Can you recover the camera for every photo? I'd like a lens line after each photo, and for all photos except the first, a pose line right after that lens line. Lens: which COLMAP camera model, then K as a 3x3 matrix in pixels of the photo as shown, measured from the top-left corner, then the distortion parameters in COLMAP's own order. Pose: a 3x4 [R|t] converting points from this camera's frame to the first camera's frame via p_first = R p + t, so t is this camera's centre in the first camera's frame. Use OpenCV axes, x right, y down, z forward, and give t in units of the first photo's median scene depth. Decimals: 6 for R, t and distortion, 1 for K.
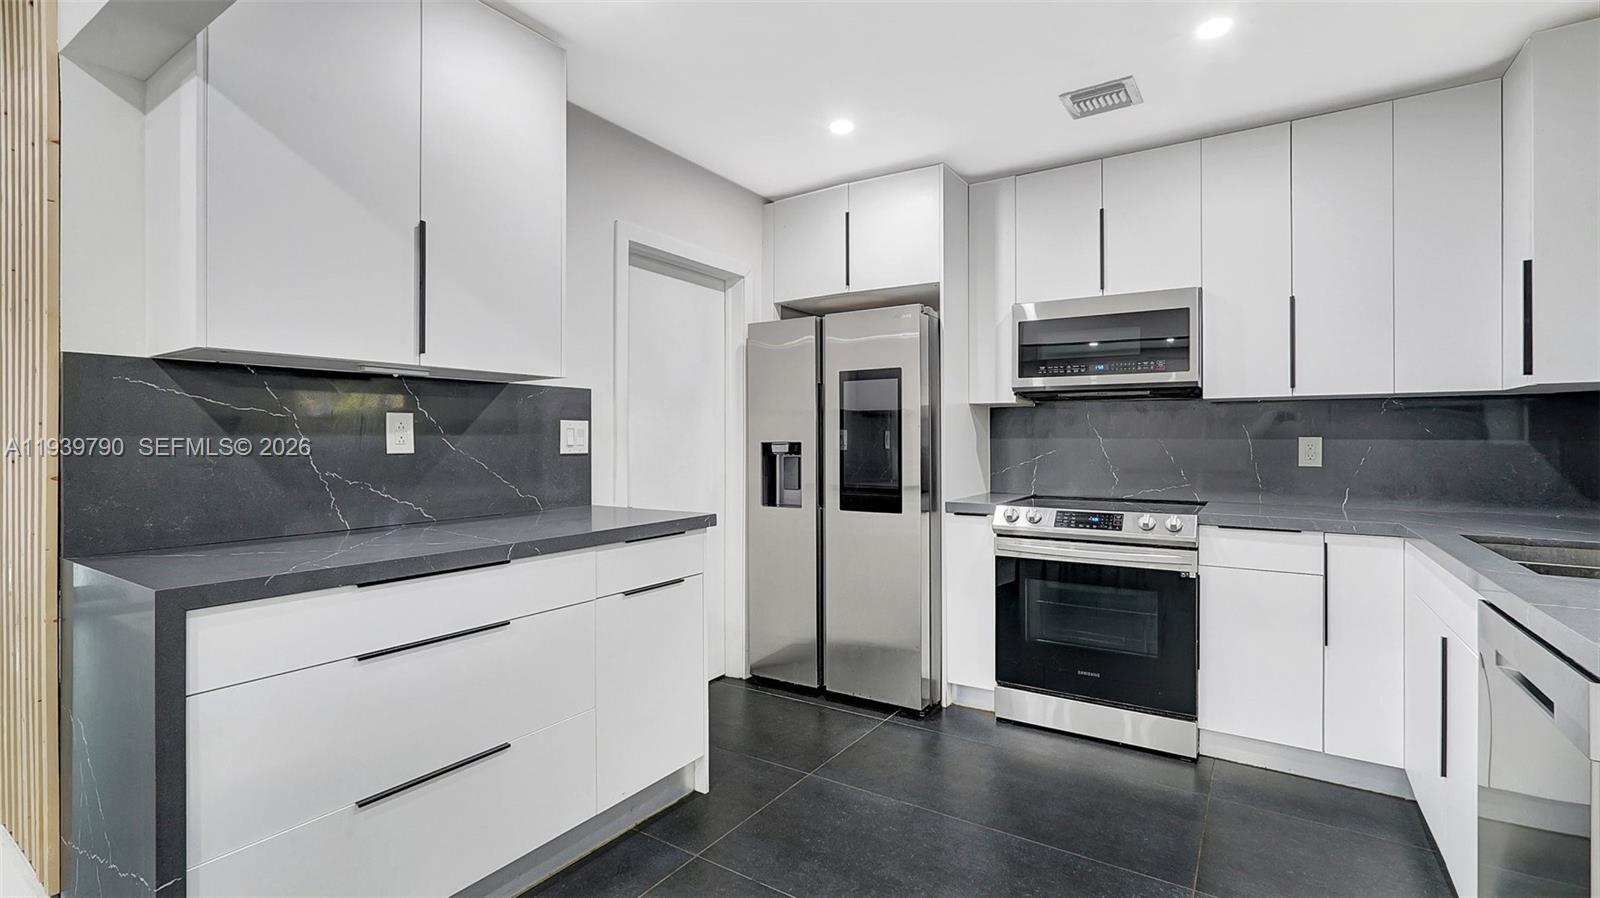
lens RADIAL K [[723.6, 0, 807.6], [0, 723.6, 435.1], [0, 0, 1]] dist [-0.011888, 0.004408]
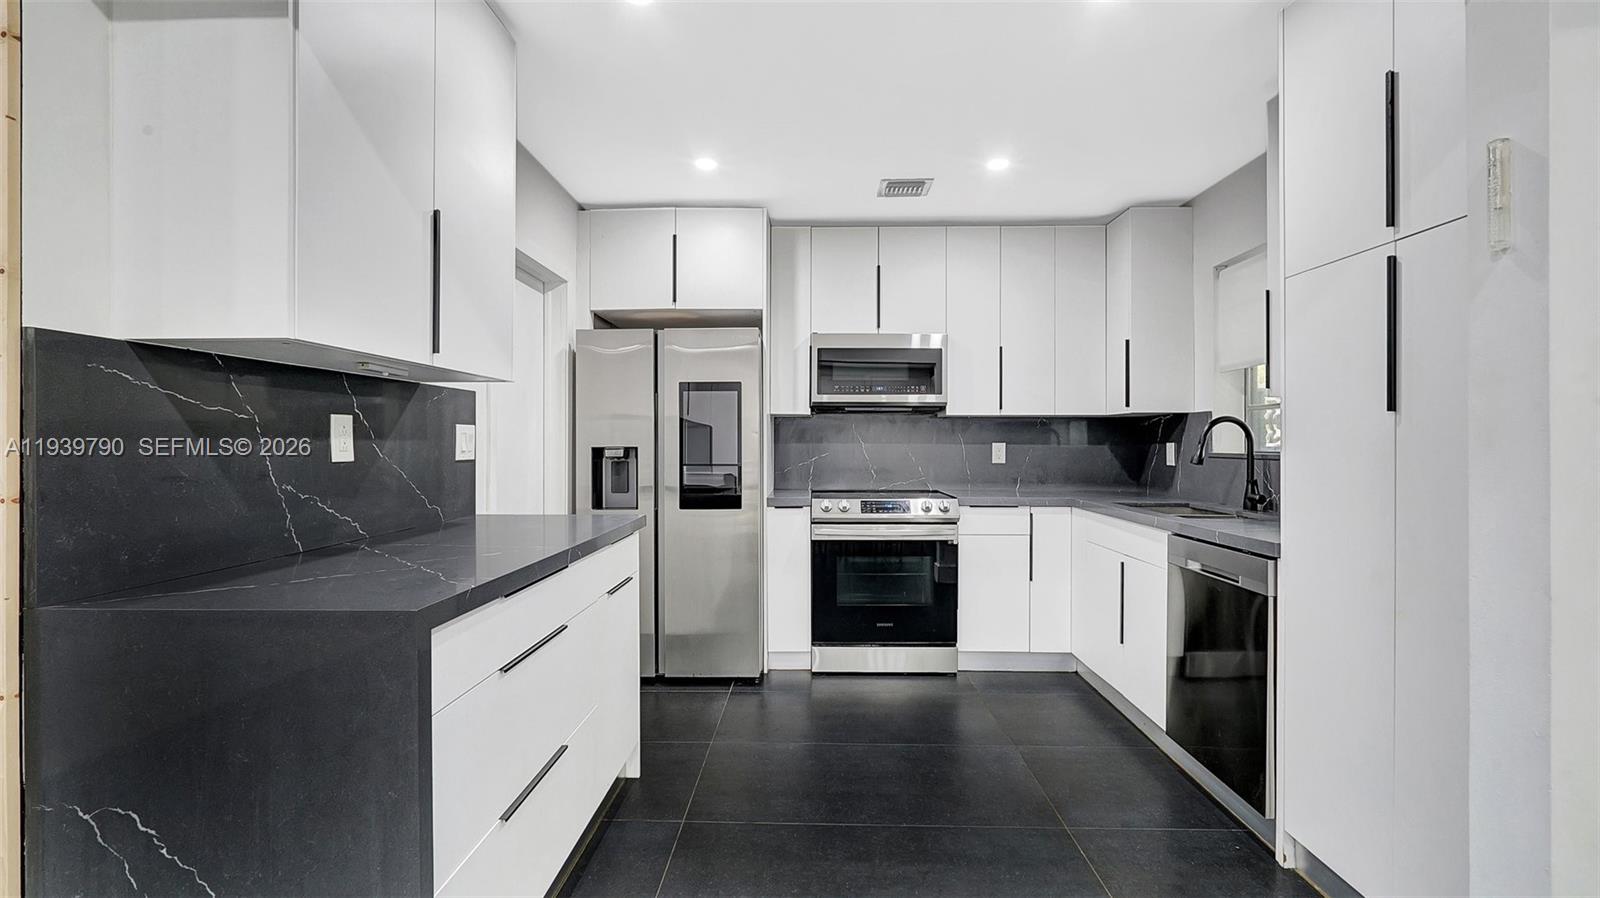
lens RADIAL K [[723.6, 0, 804.0], [0, 723.6, 439.8], [0, 0, 1]] dist [-0.011888, 0.004408]
pose [[0.844140, 0.003366, 0.536113, -0.416716], [-0.004912, 0.999987, 0.001456, -0.003736], [-0.536101, -0.003863, 0.844145, -0.022108]]
